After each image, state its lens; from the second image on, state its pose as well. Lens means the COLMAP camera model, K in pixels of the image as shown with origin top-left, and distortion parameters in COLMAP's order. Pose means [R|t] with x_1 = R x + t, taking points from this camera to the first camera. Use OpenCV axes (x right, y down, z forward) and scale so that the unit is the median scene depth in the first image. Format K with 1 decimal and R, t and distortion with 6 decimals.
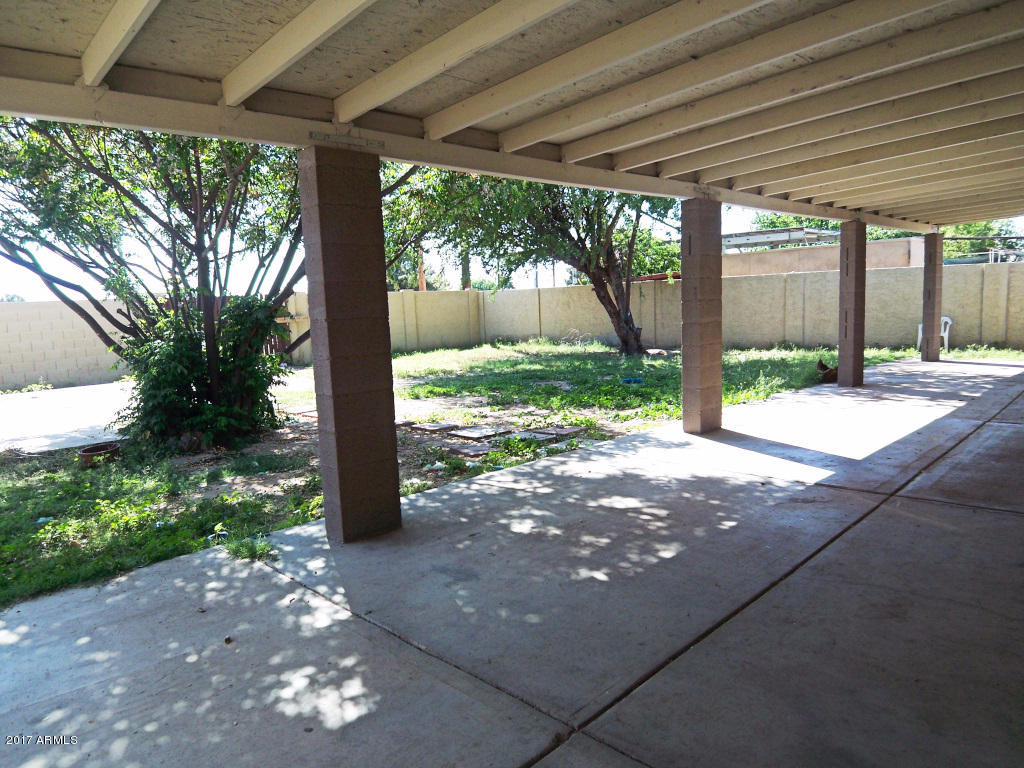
lens RADIAL K [[698.8, 0, 510.4], [0, 698.8, 383.7], [0, 0, 1]] dist [-0.042858, -0.009663]
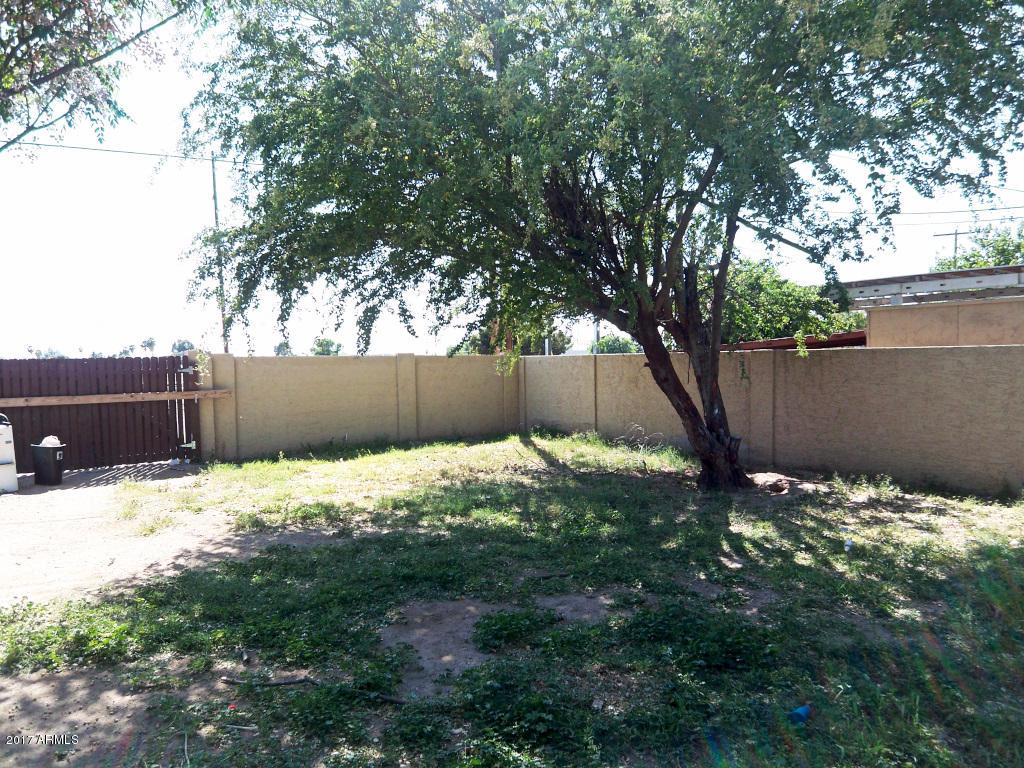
lens RADIAL K [[698.8, 0, 512.2], [0, 698.8, 382.5], [0, 0, 1]] dist [-0.042858, -0.009663]
pose [[0.979736, 0.036195, -0.196998, 0.110479], [-0.052469, 0.995570, -0.078028, -0.065644], [0.193301, 0.086783, 0.977294, 0.403889]]
